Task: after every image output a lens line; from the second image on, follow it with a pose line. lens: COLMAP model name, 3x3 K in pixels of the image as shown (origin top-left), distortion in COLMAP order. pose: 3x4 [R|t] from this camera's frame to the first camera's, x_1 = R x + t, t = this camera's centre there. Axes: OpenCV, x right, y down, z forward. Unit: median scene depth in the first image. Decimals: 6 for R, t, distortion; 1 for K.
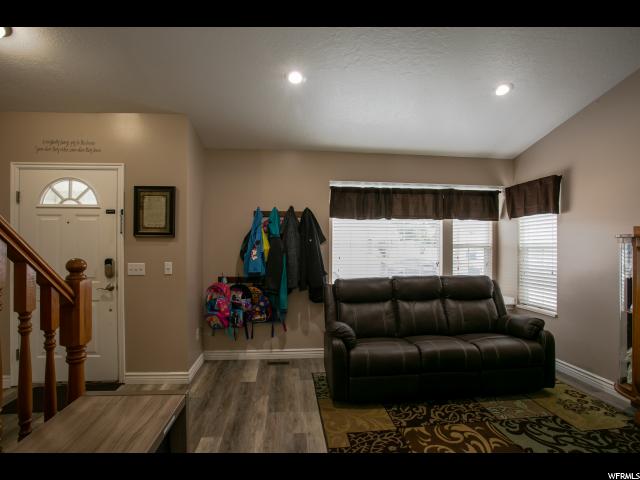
lens RADIAL K [[315.3, 0, 314.4], [0, 315.3, 240.1], [0, 0, 1]] dist [-0.040765, 0.011099]
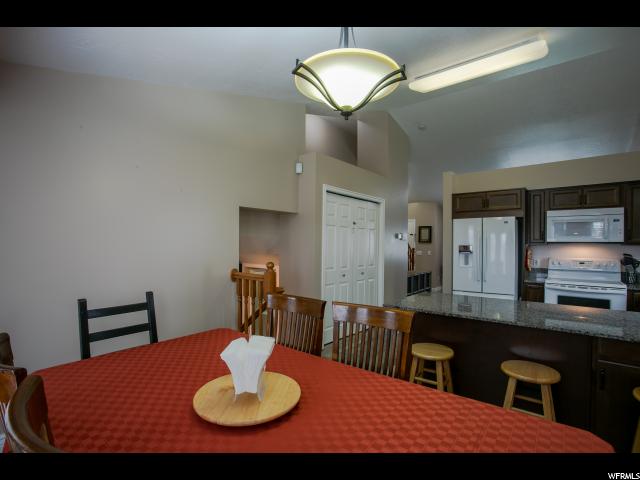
lens RADIAL K [[315.3, 0, 320.5], [0, 315.3, 245.3], [0, 0, 1]] dist [-0.040765, 0.011099]
pose [[0.721081, 0.008089, -0.692804, 0.765596], [0.005234, 0.999840, 0.017121, -0.032576], [0.692831, -0.015972, 0.720923, -1.666719]]
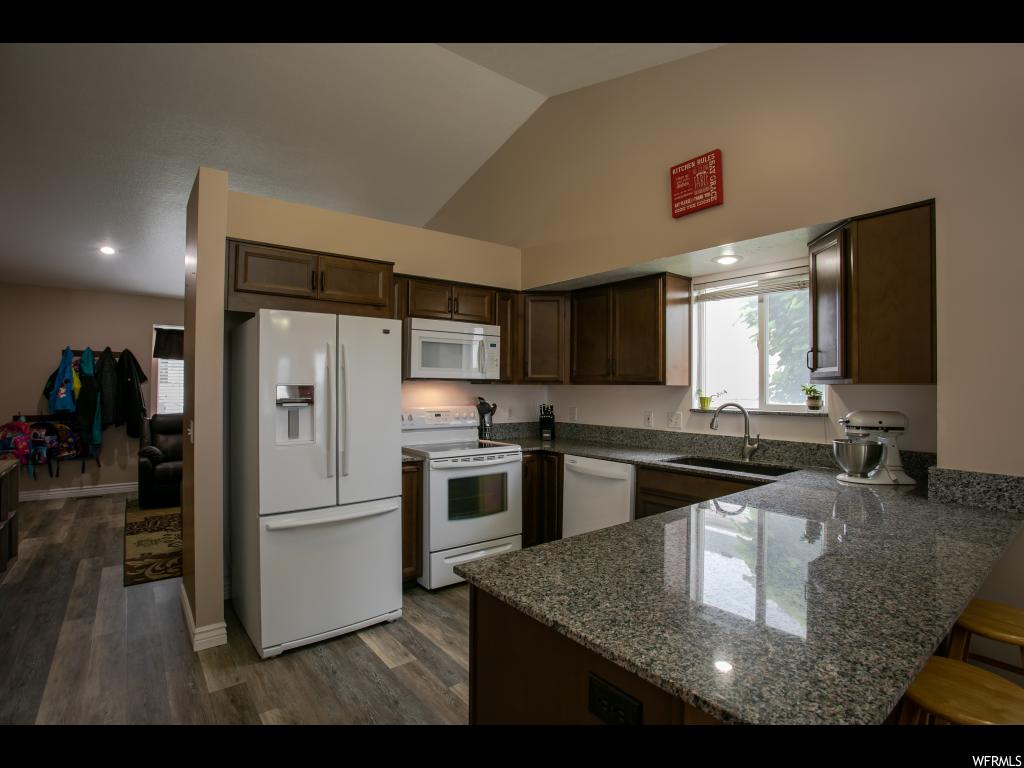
lens RADIAL K [[504.5, 0, 510.1], [0, 504.5, 375.0], [0, 0, 1]] dist [-0.040765, 0.011099]
pose [[0.848170, 0.017908, 0.529421, 0.202132], [-0.015409, 0.999840, -0.009134, -0.019916], [-0.529500, -0.000411, 0.848310, -1.151143]]
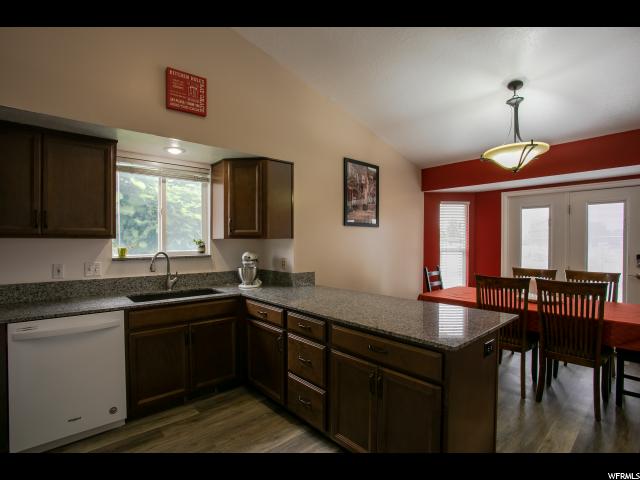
lens RADIAL K [[315.3, 0, 320.2], [0, 315.3, 245.7], [0, 0, 1]] dist [-0.040765, 0.011099]
pose [[-0.569541, -0.010819, 0.821892, 0.139690], [-0.016211, 0.999867, 0.001927, -0.006675], [-0.821803, -0.012226, -0.569640, -0.456752]]
